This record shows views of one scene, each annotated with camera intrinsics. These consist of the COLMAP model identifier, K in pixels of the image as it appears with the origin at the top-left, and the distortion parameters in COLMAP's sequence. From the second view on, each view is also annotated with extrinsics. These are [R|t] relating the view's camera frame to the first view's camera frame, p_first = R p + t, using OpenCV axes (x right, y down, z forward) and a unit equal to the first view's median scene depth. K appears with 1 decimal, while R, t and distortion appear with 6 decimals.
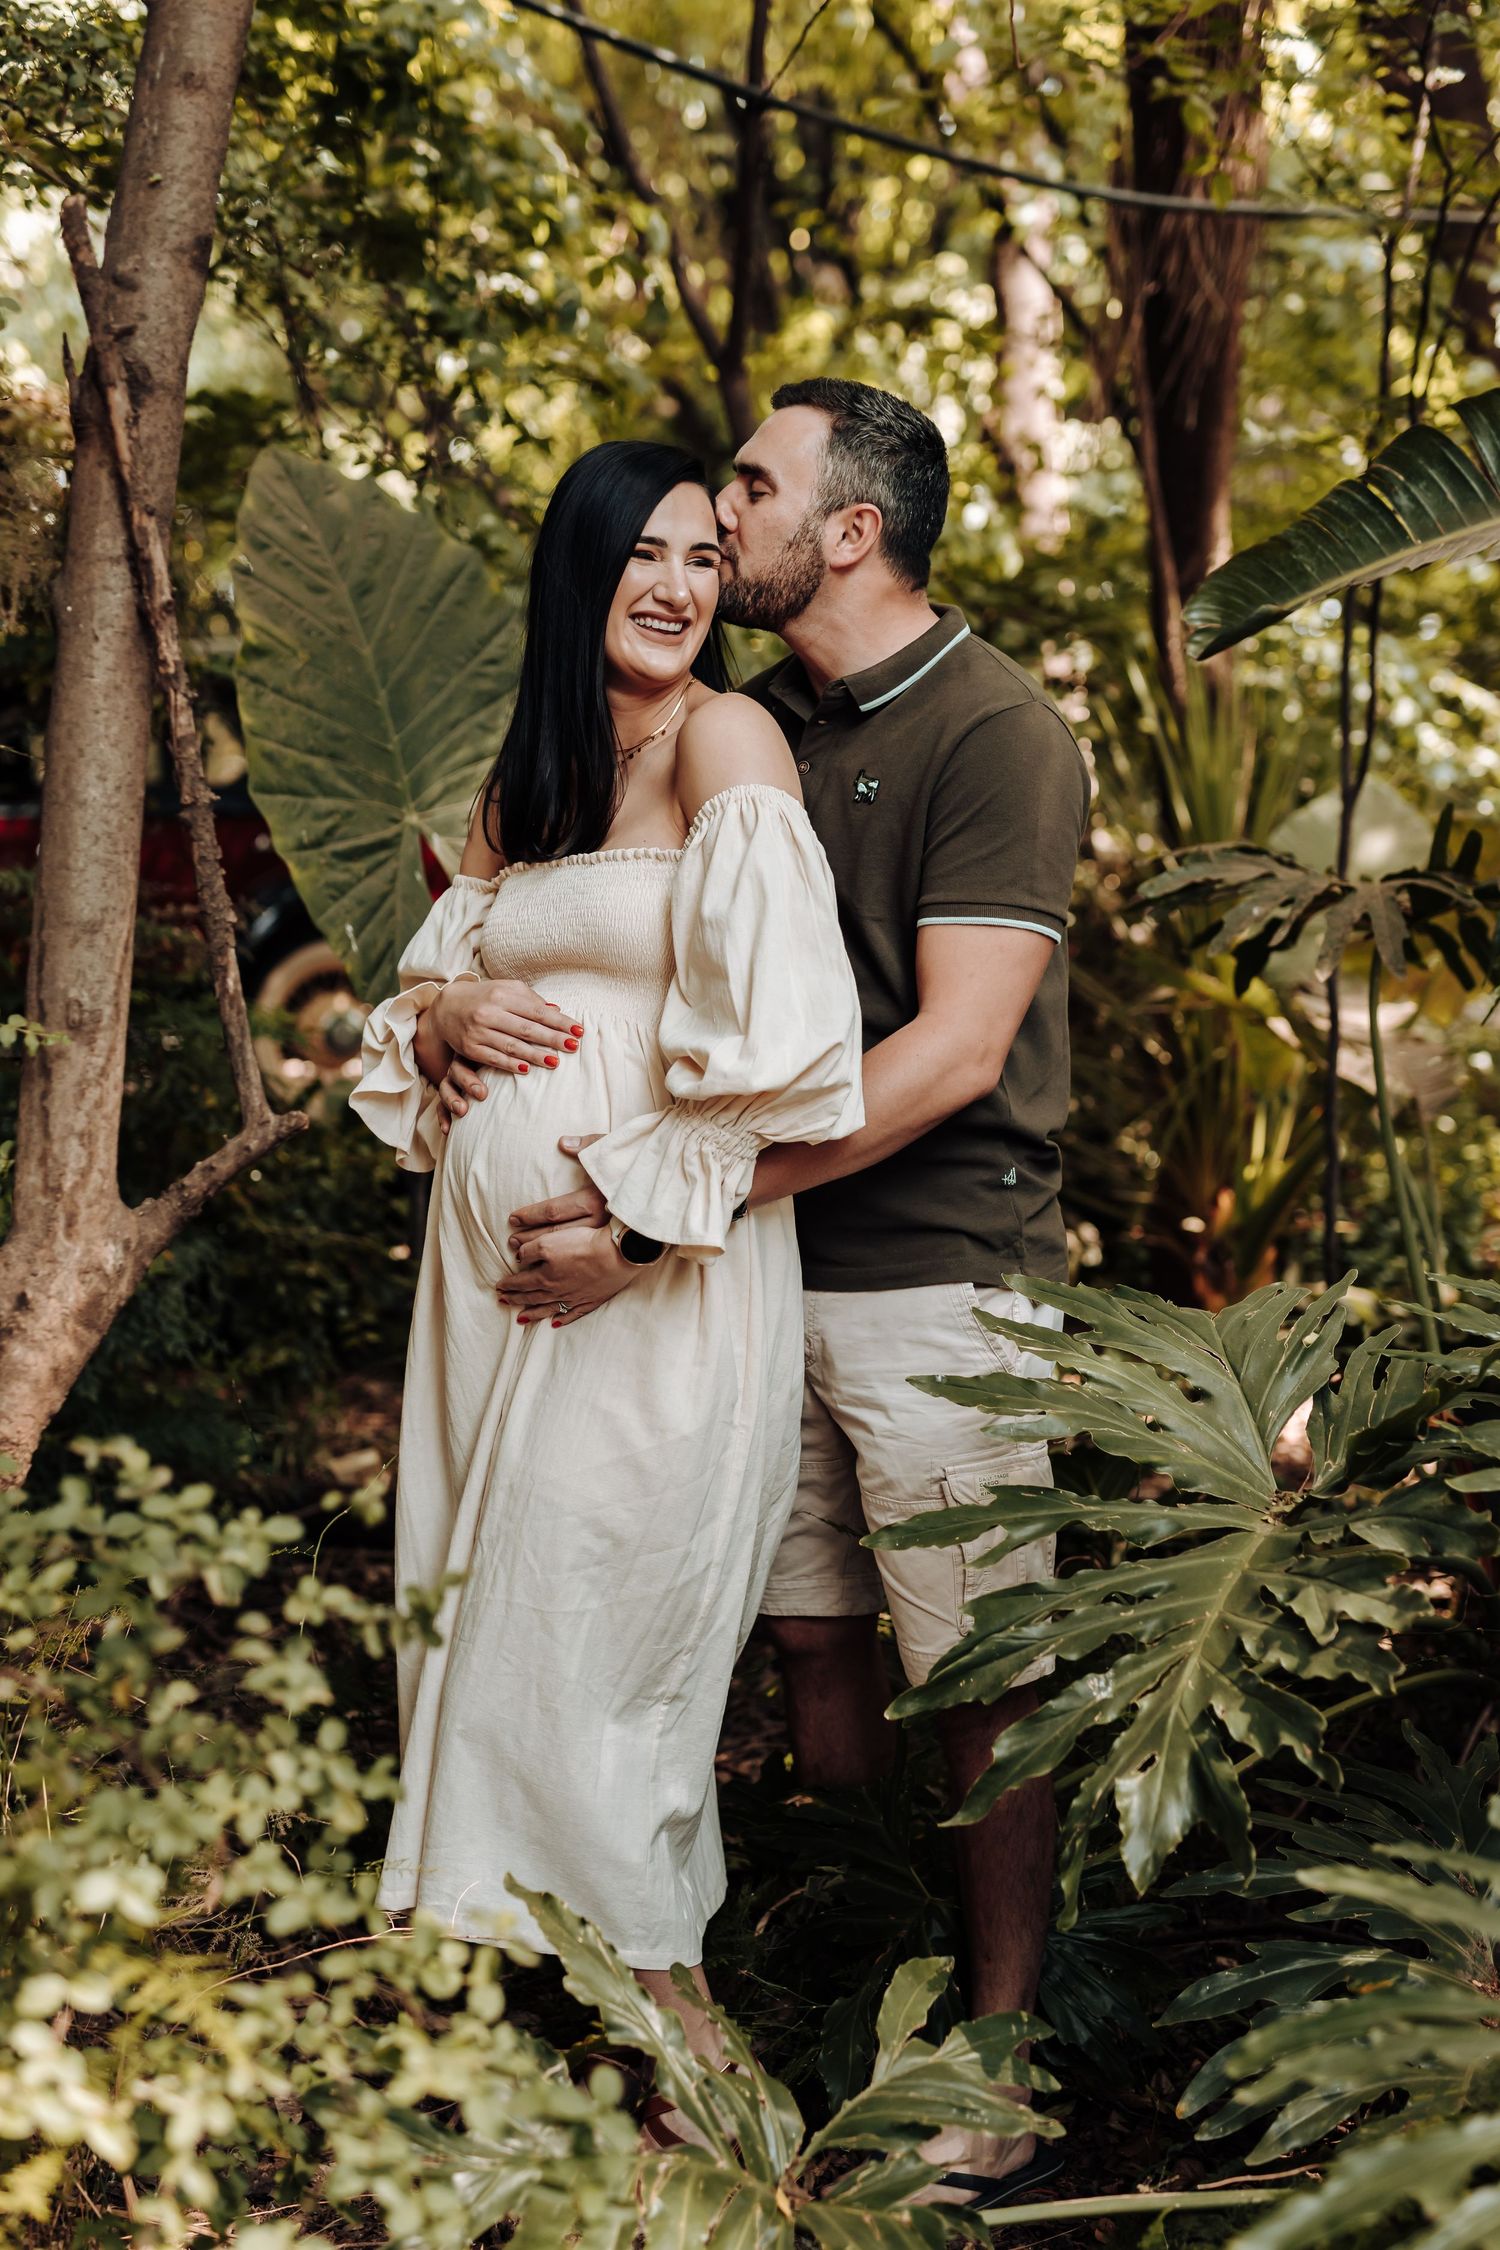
lens RADIAL K [[3140.3, 0, 749.7], [0, 3140.3, 1116.1], [0, 0, 1]] dist [0.419690, 0.000000]
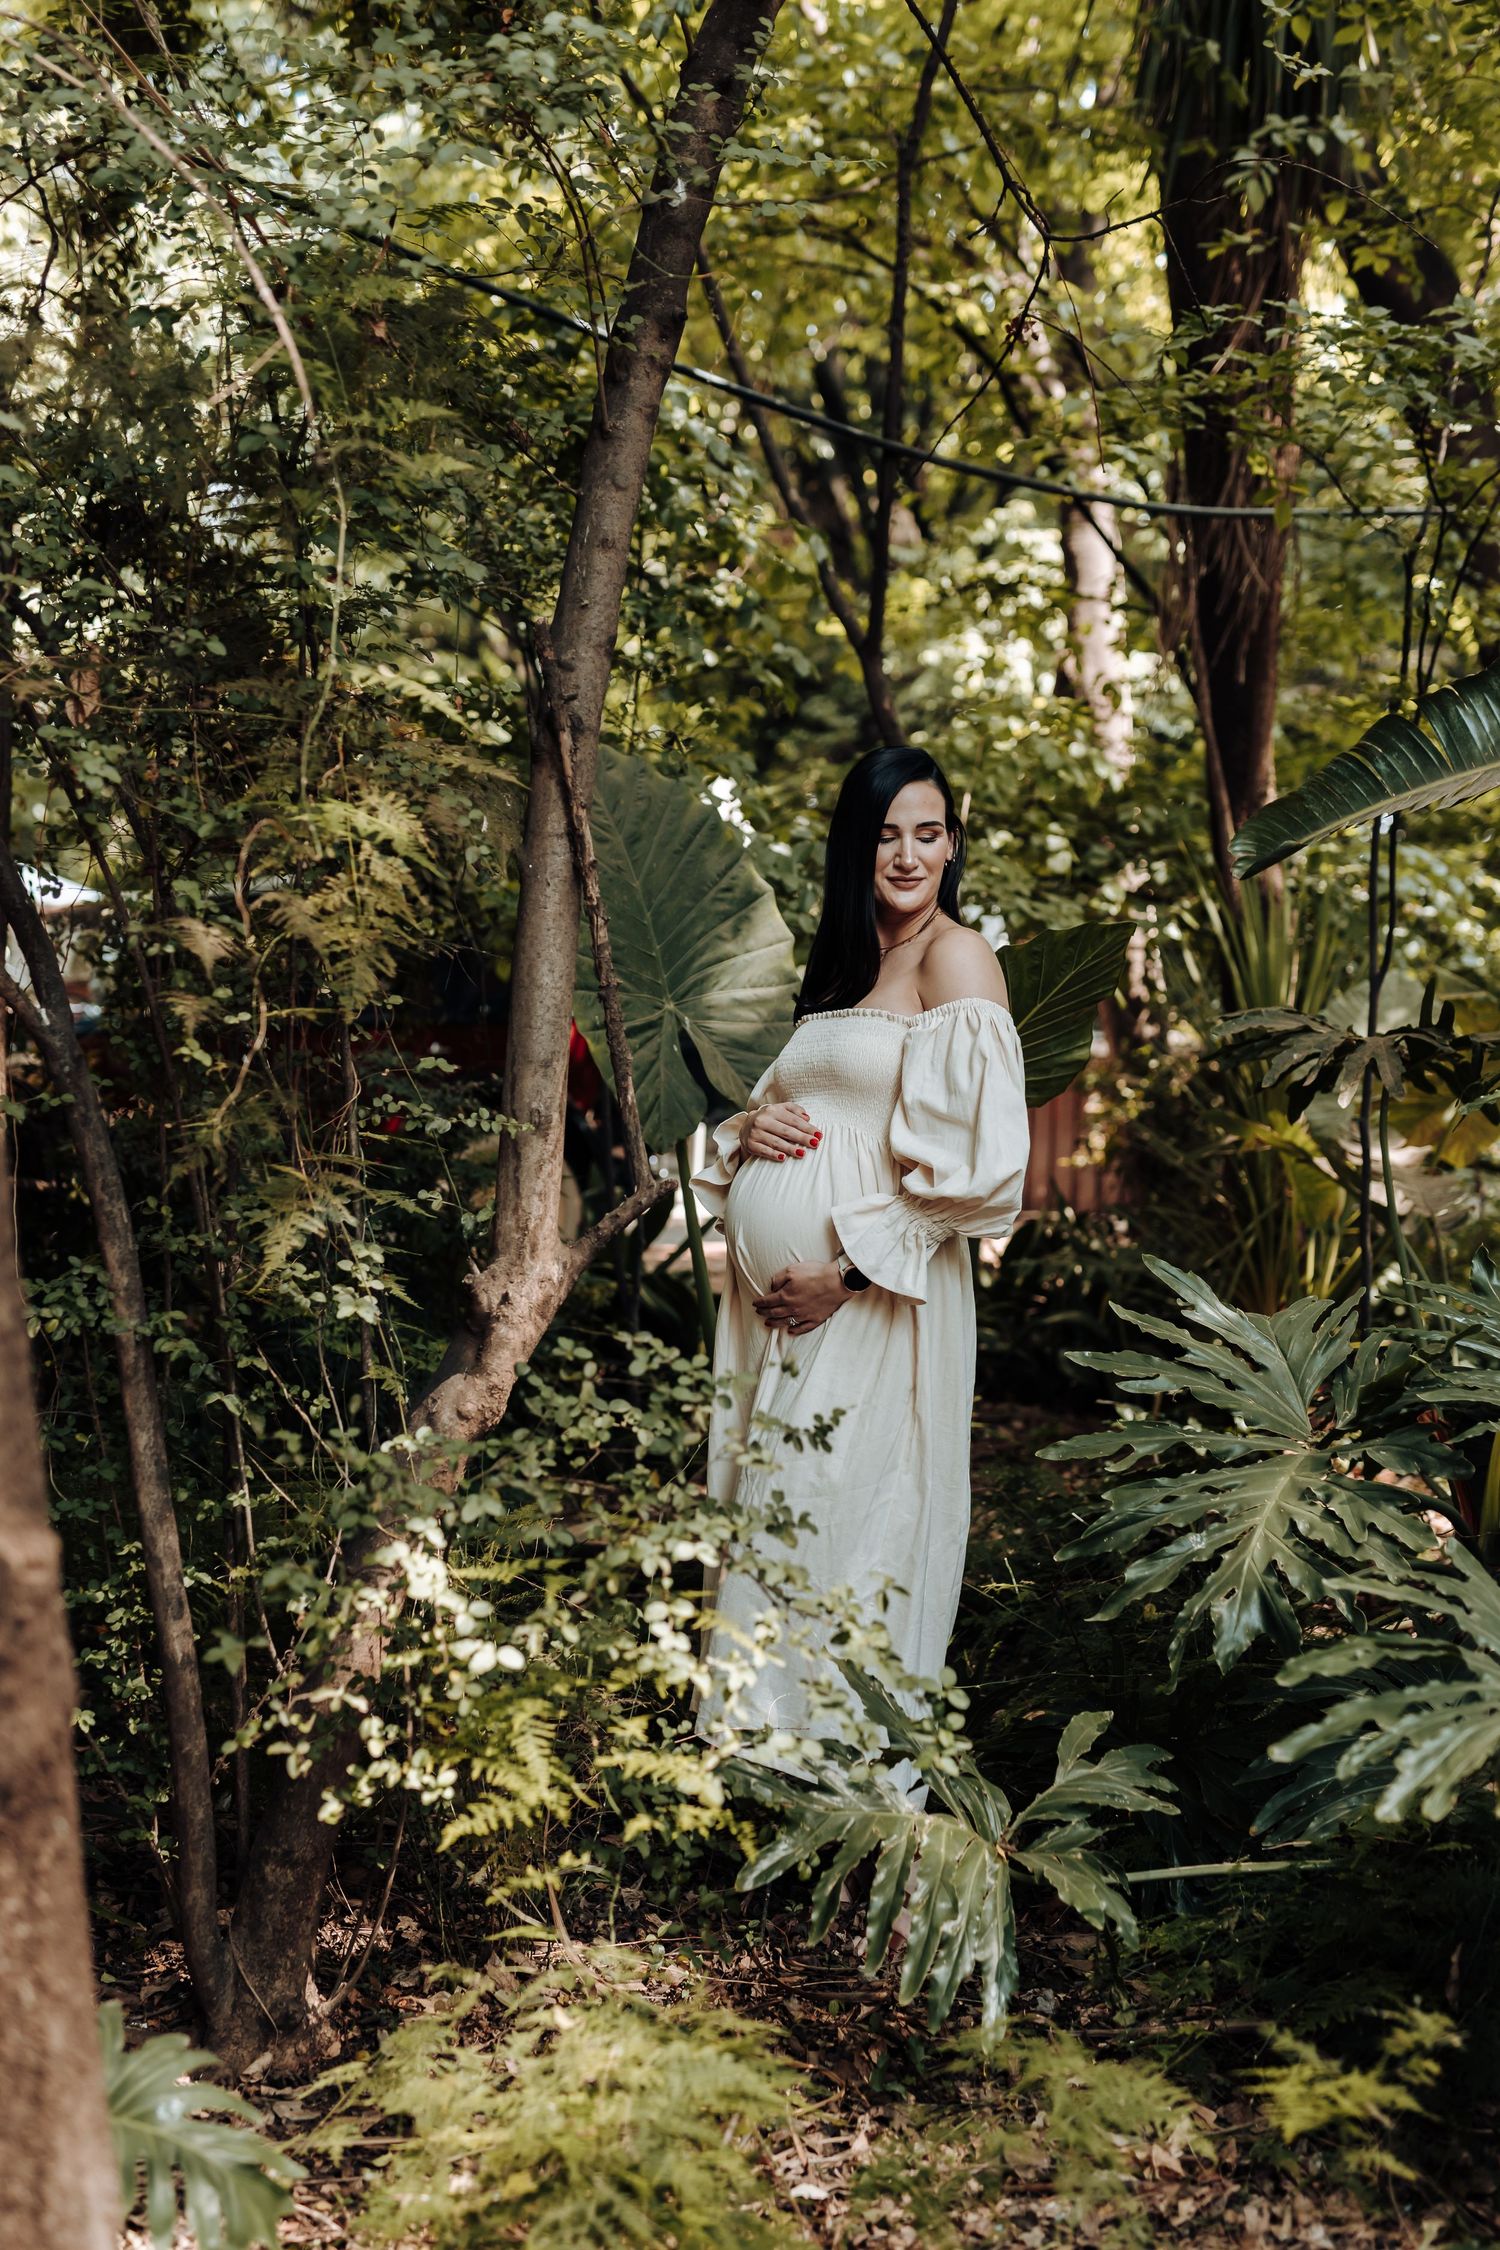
lens RADIAL K [[3140.3, 0, 749.1], [0, 3140.3, 1138.1], [0, 0, 1]] dist [0.419690, 0.000000]
pose [[0.999775, -0.009391, -0.019036, -0.046756], [0.008333, 0.998456, -0.054924, 0.040022], [0.019523, 0.054753, 0.998309, -0.344586]]
